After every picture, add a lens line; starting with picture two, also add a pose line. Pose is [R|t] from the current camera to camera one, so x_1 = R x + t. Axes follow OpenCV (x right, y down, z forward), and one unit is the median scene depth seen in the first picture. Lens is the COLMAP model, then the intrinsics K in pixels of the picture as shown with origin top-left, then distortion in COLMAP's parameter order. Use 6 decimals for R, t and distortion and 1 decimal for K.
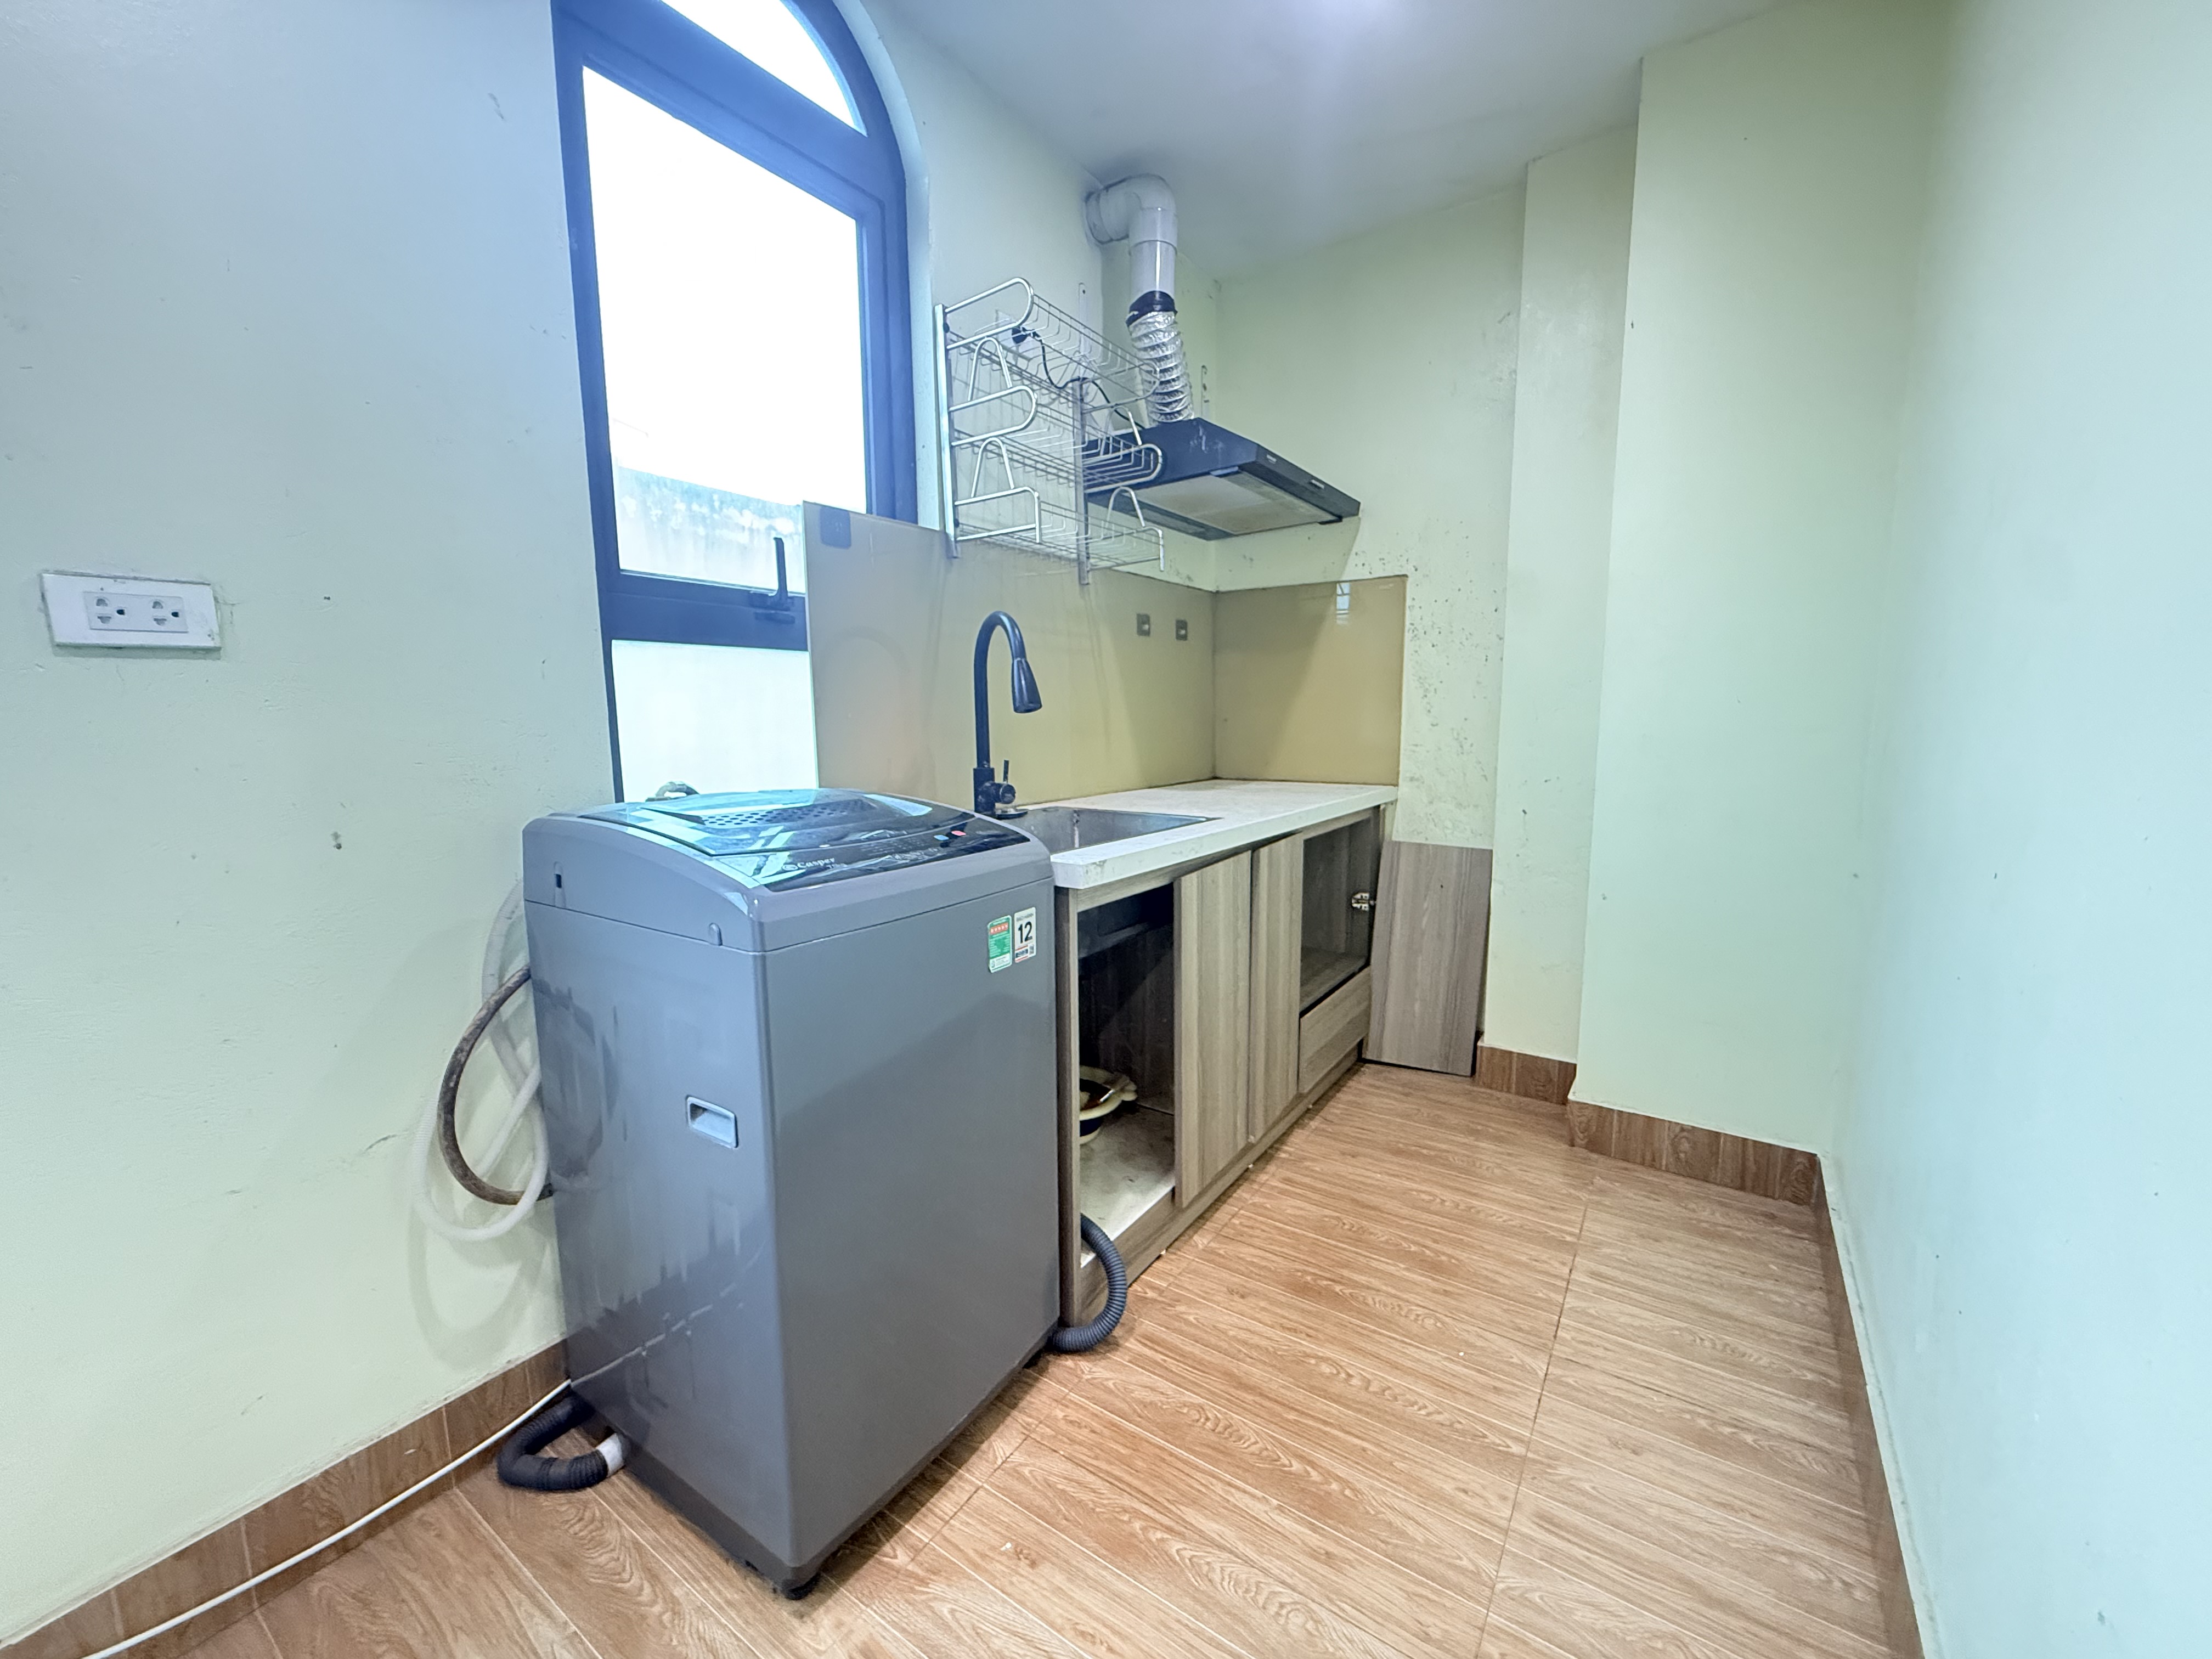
lens RADIAL K [[878.9, 0, 1099.6], [0, 878.9, 831.1], [0, 0, 1]] dist [-0.001294, -0.000357]
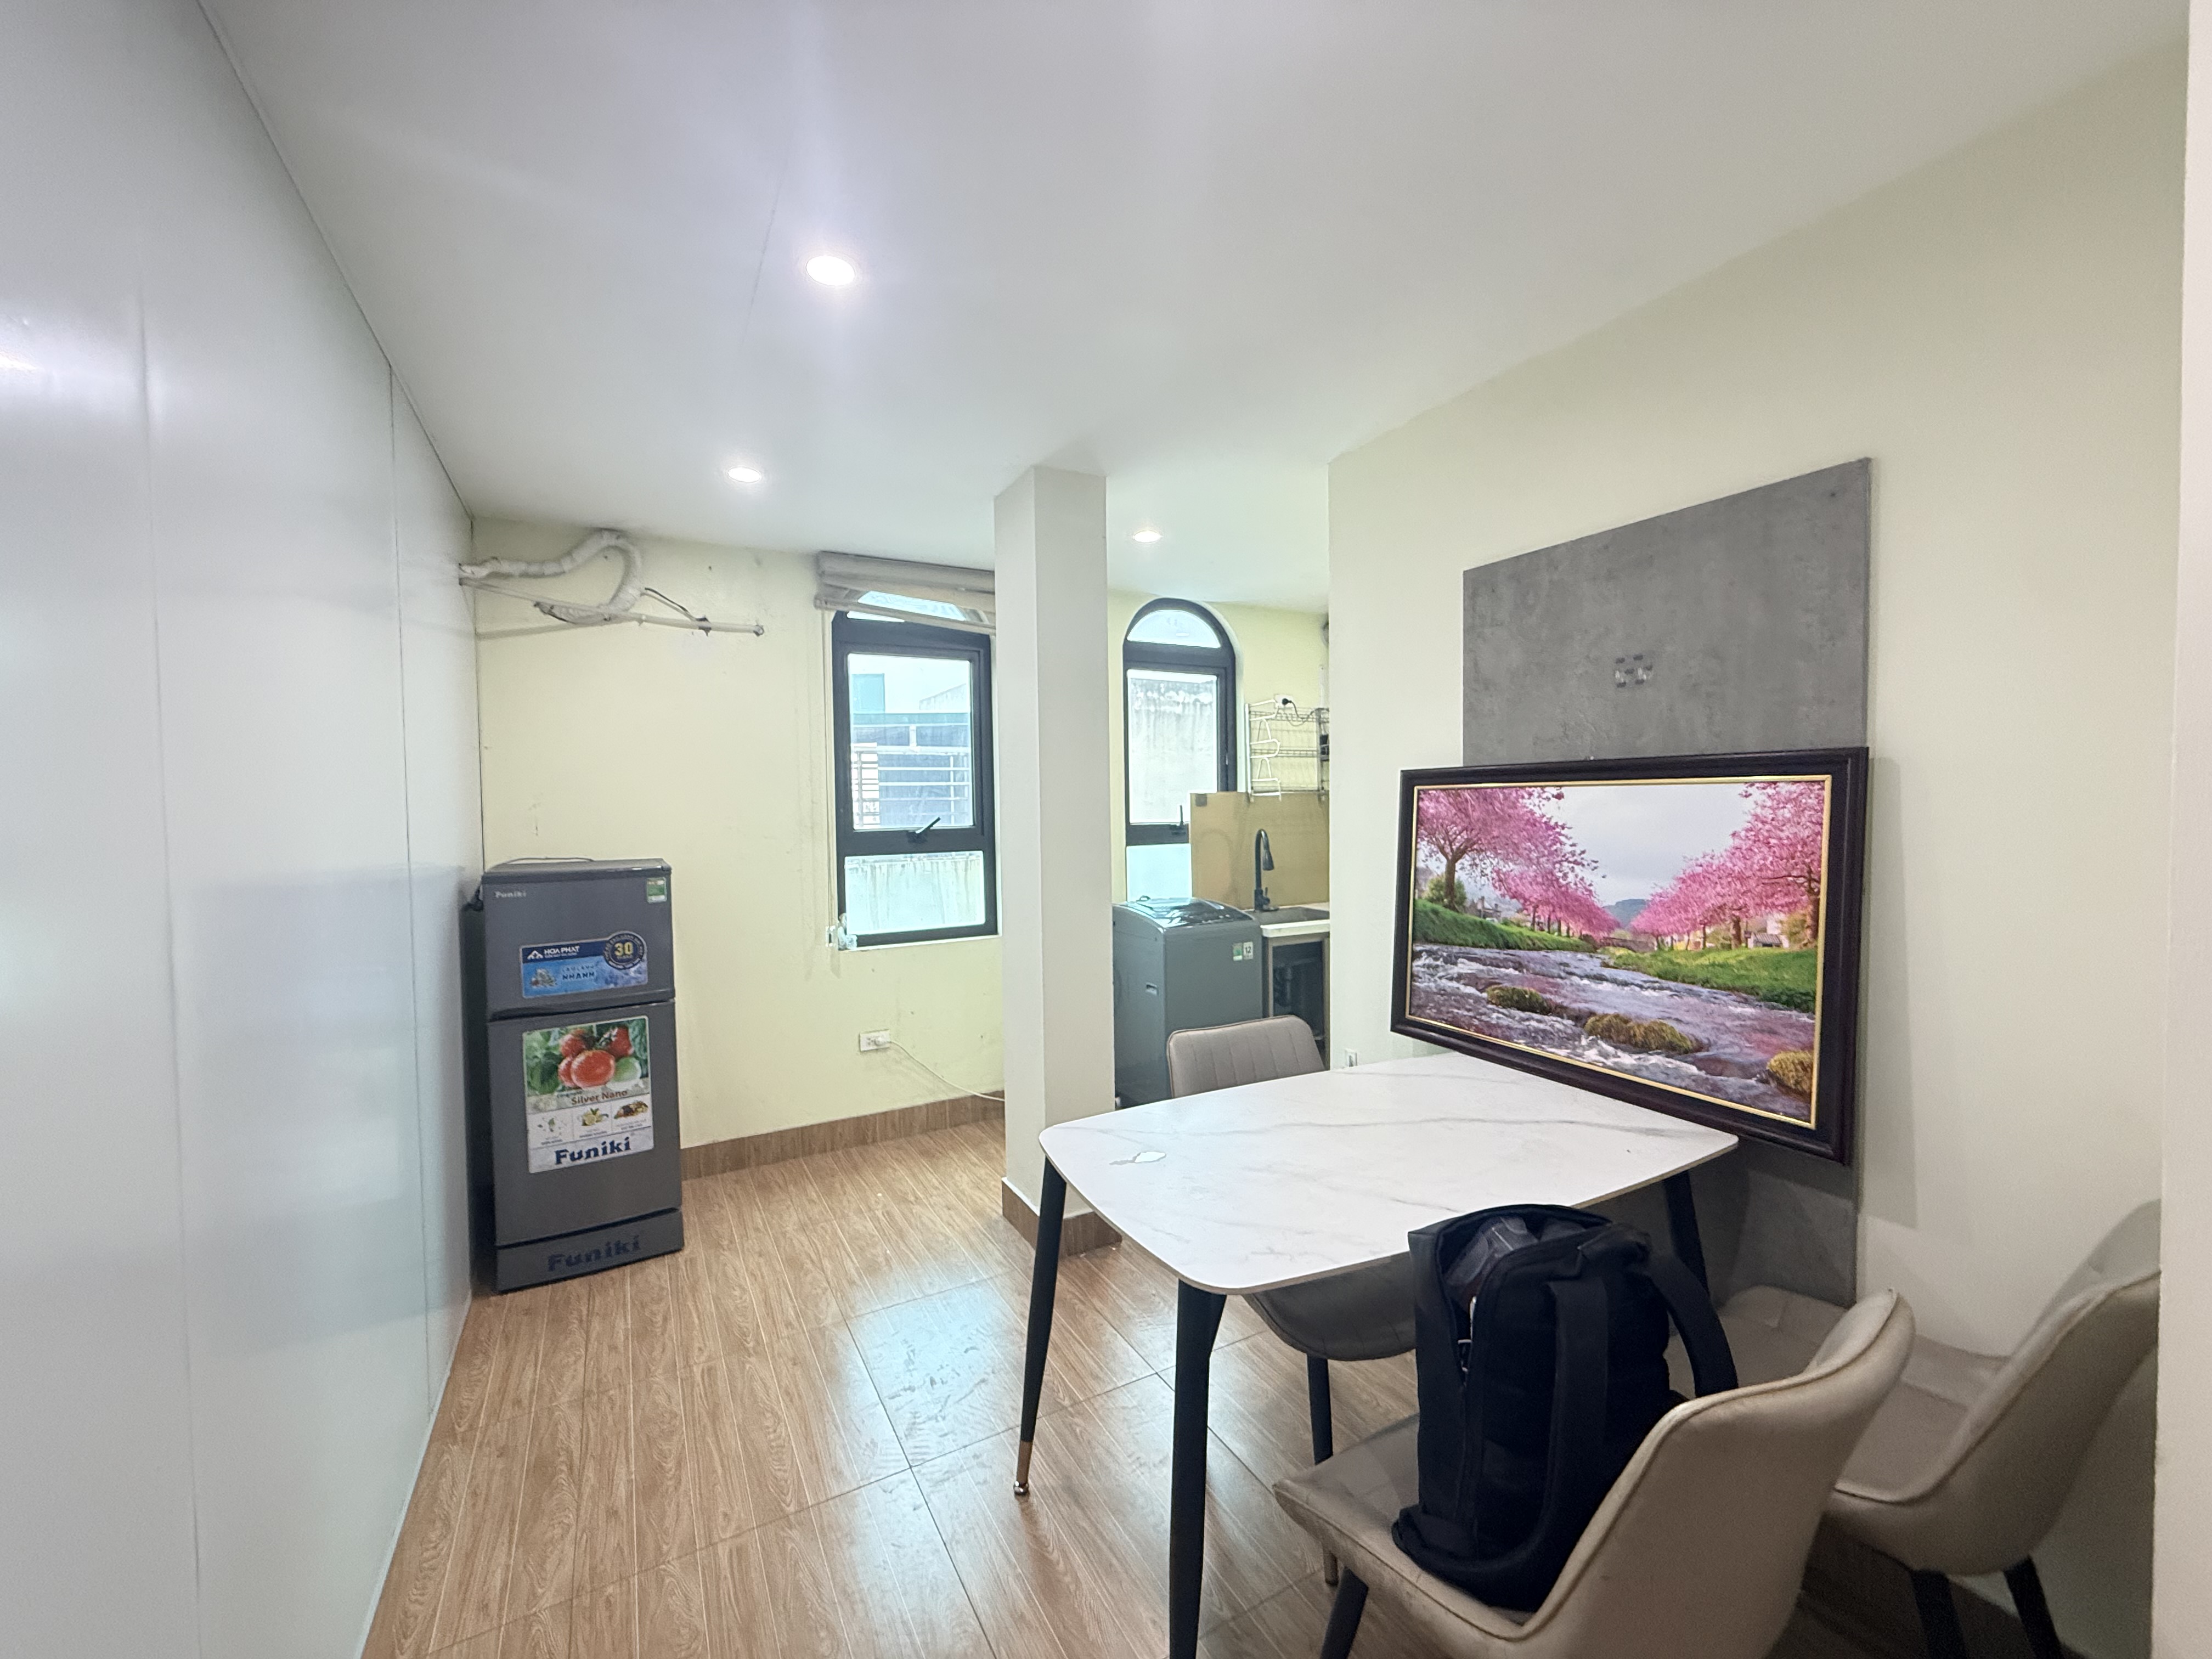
lens RADIAL K [[878.9, 0, 1099.6], [0, 878.9, 831.1], [0, 0, 1]] dist [-0.001294, -0.000357]
pose [[0.891215, 0.010323, -0.453463, 0.613387], [-0.053526, 0.995149, -0.082542, -0.011099], [0.450411, 0.097835, 0.887445, -1.448427]]
